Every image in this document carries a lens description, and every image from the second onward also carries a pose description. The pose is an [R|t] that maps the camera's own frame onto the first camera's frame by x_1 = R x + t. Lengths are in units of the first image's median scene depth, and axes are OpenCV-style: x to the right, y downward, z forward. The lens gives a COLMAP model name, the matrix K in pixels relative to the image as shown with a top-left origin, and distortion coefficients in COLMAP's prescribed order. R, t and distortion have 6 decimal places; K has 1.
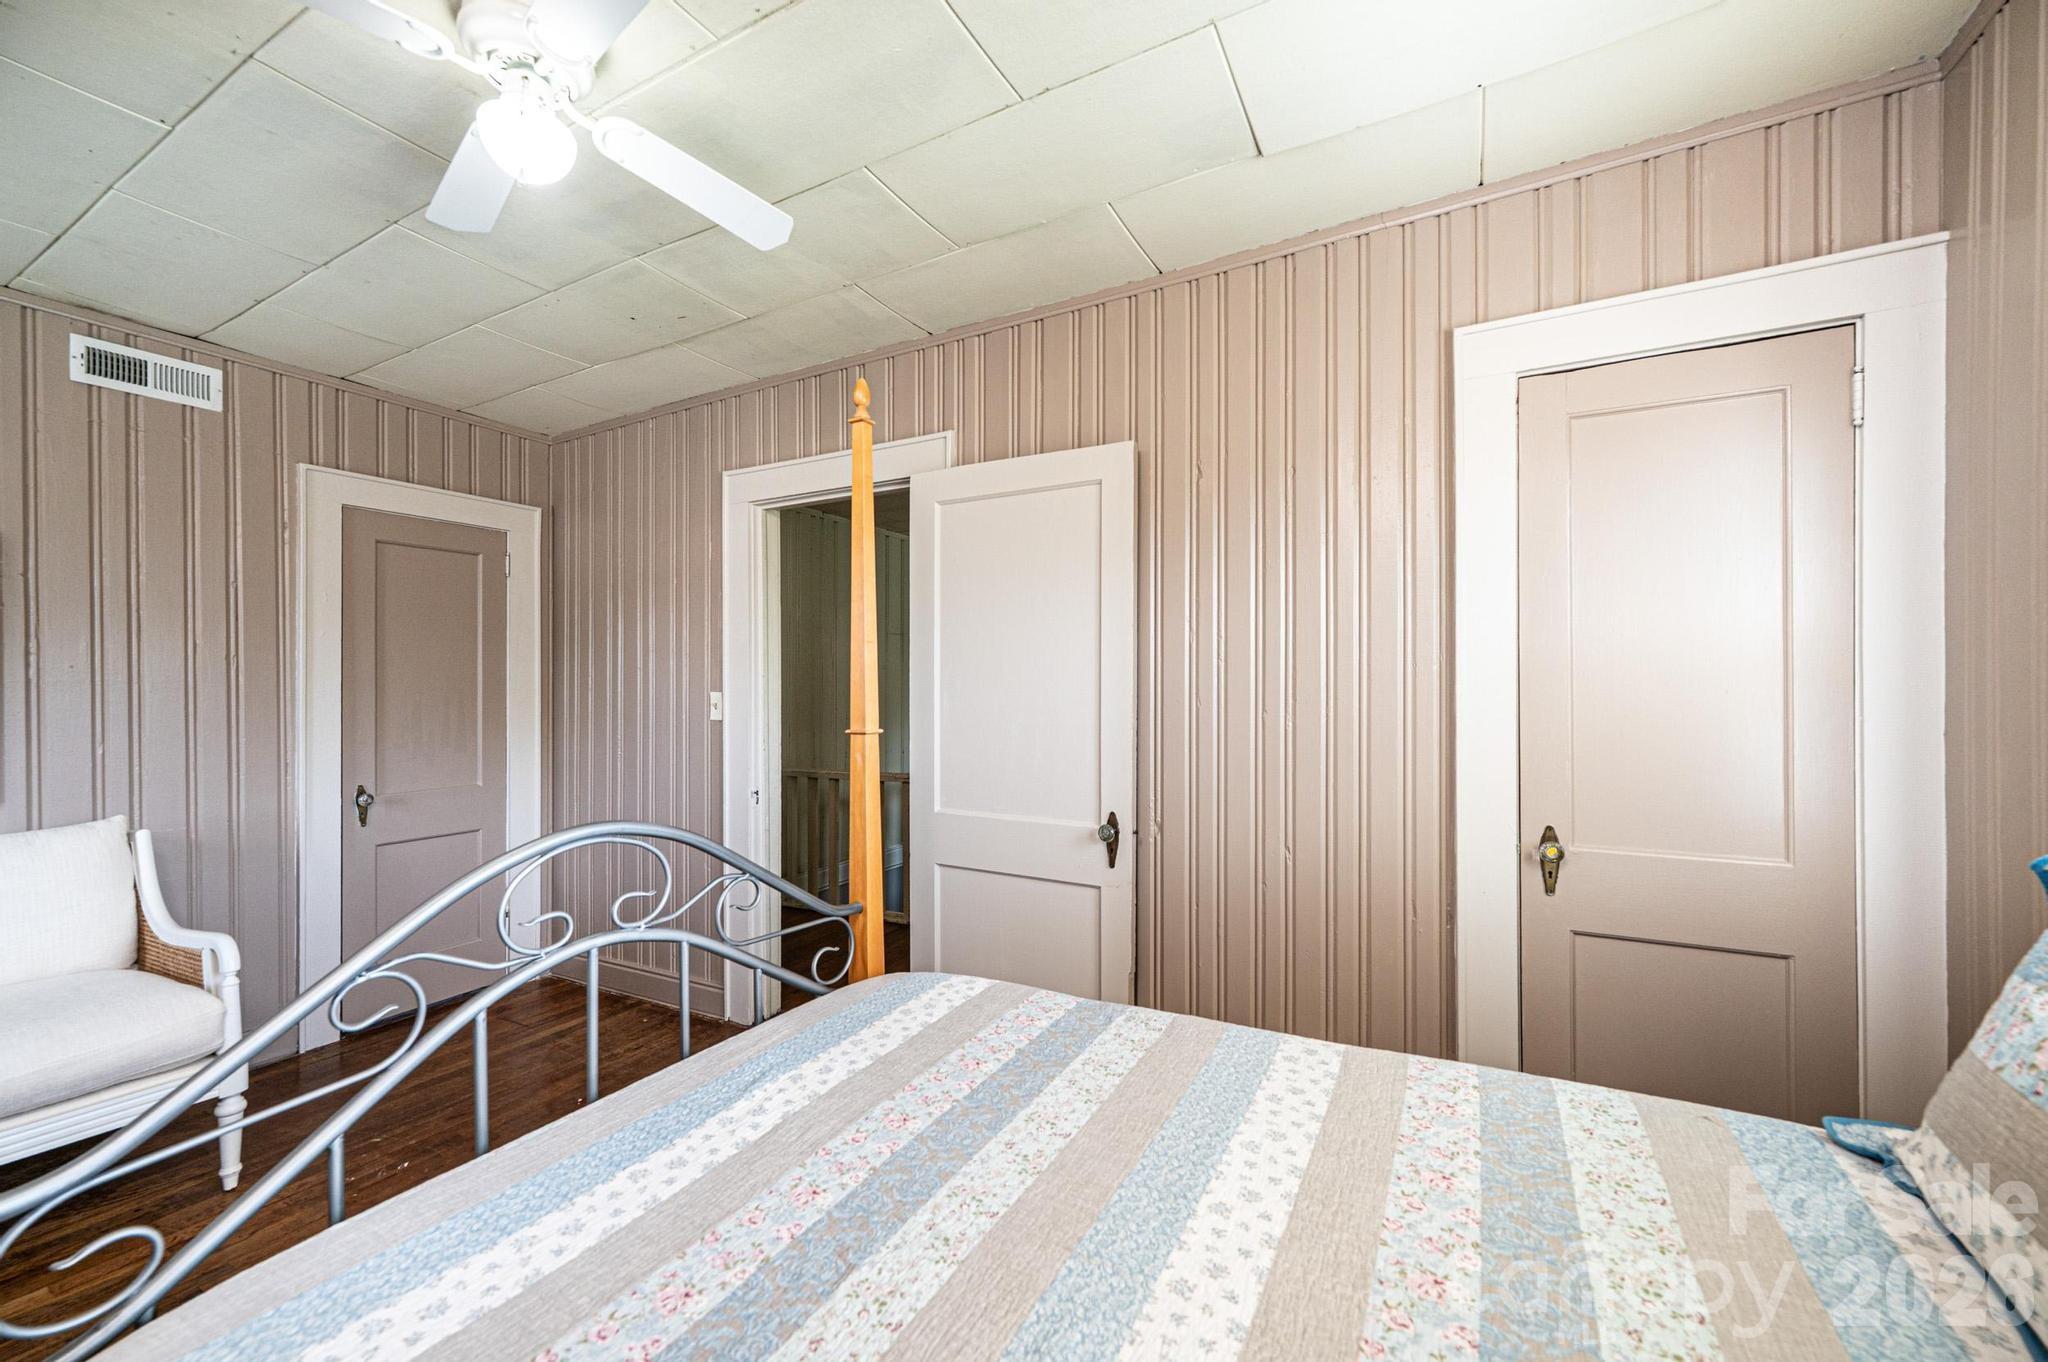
lens RADIAL K [[816.1, 0, 1020.0], [0, 816.1, 683.8], [0, 0, 1]] dist [-0.003405, -0.000217]
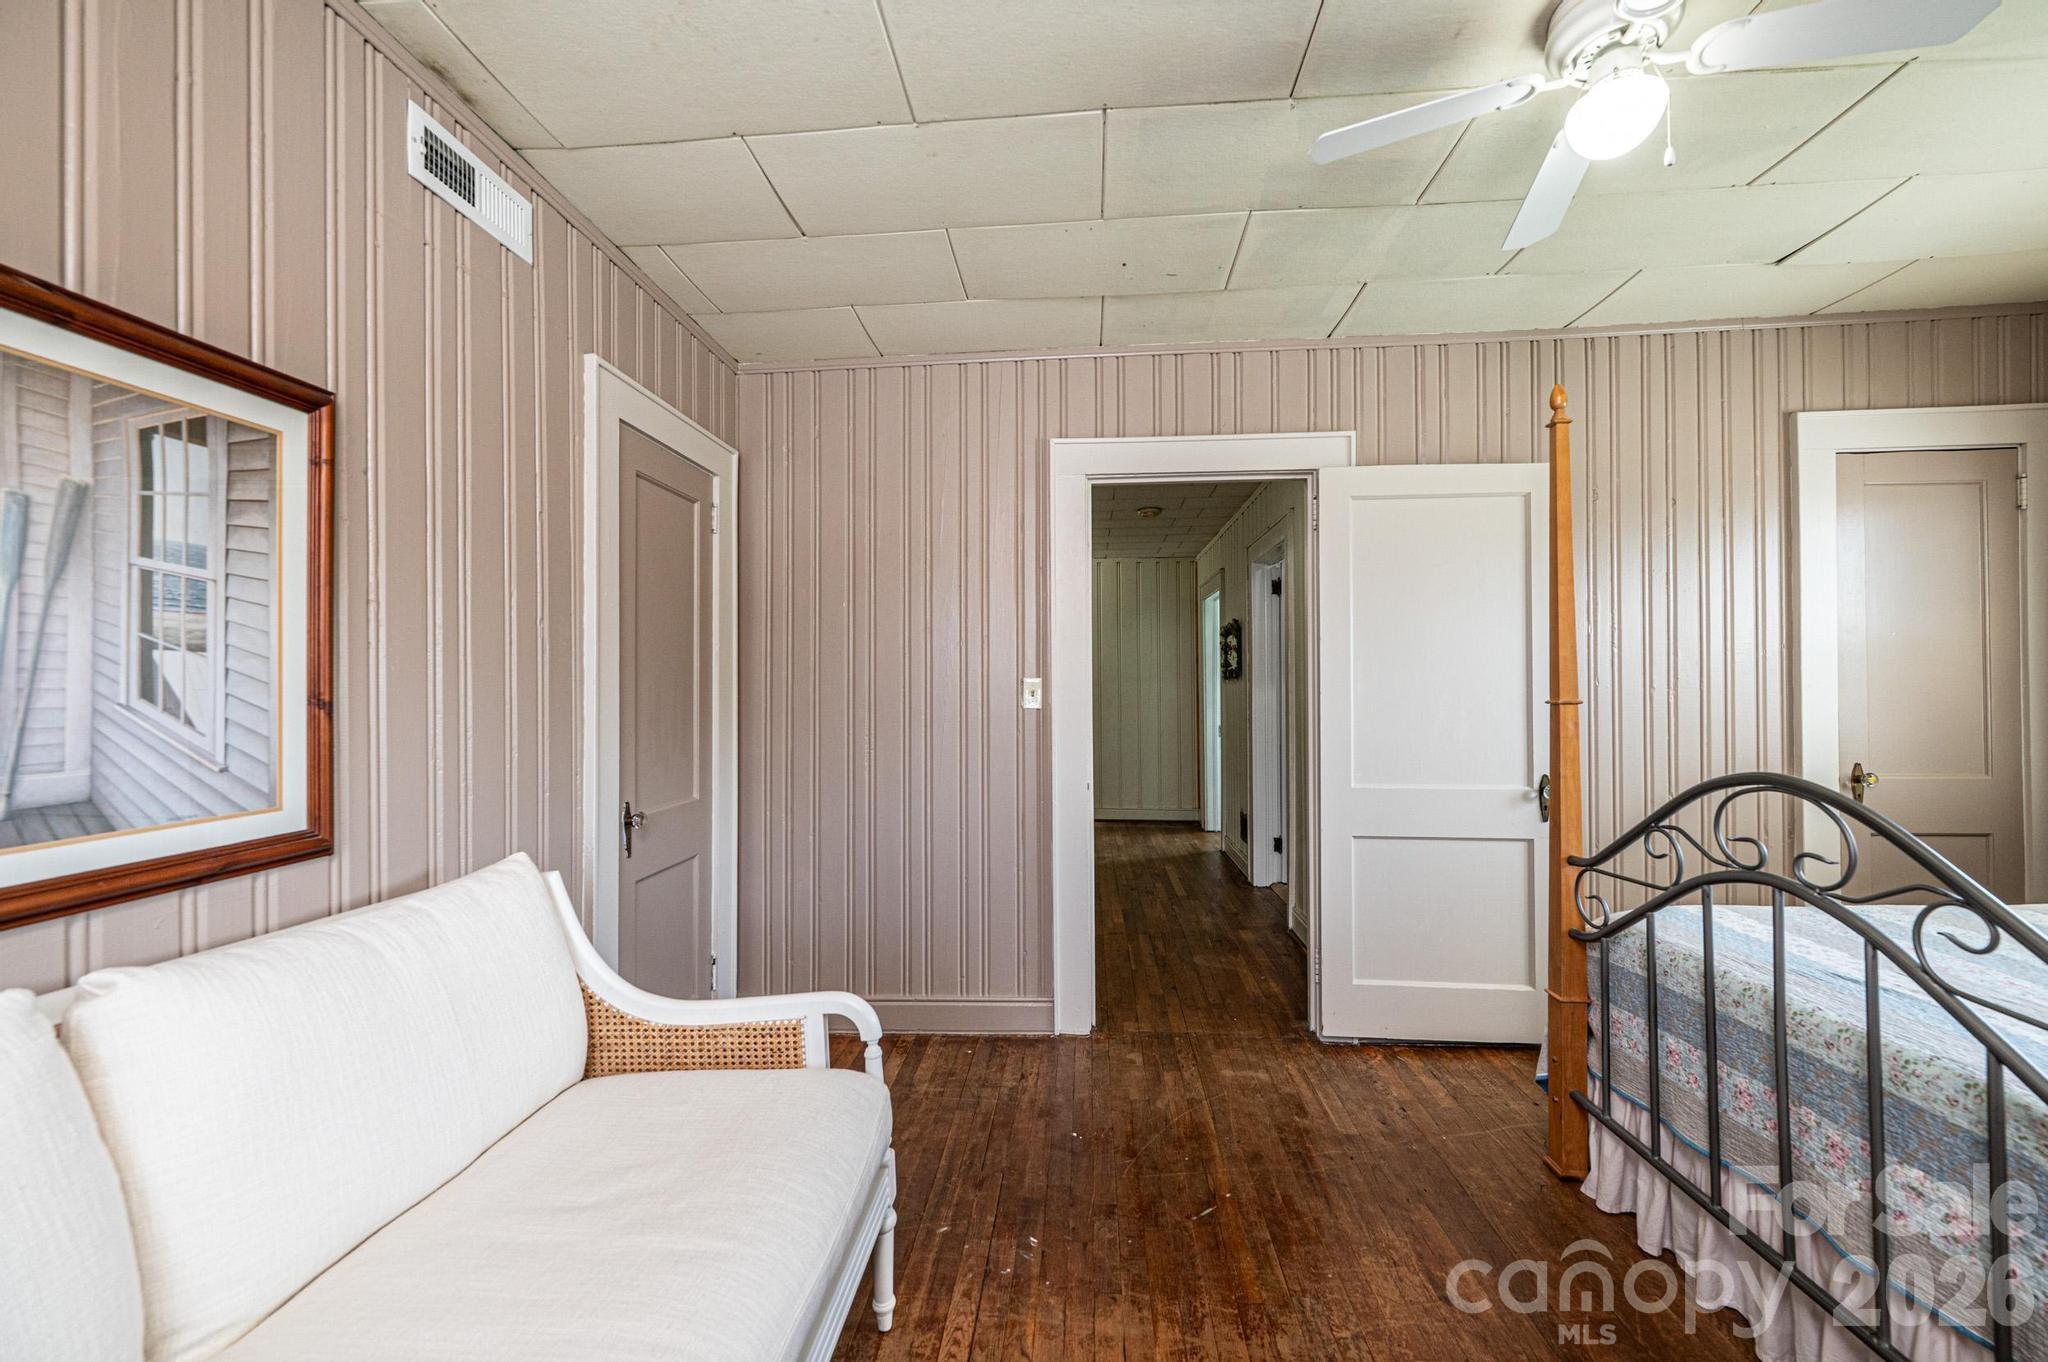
lens RADIAL K [[816.1, 0, 1024.0], [0, 816.1, 681.4], [0, 0, 1]] dist [-0.003405, -0.000217]
pose [[0.908896, 0.001891, 0.417018, -0.966747], [0.001634, 0.999966, -0.008095, 0.027323], [-0.417020, 0.008039, 0.908862, 0.219481]]
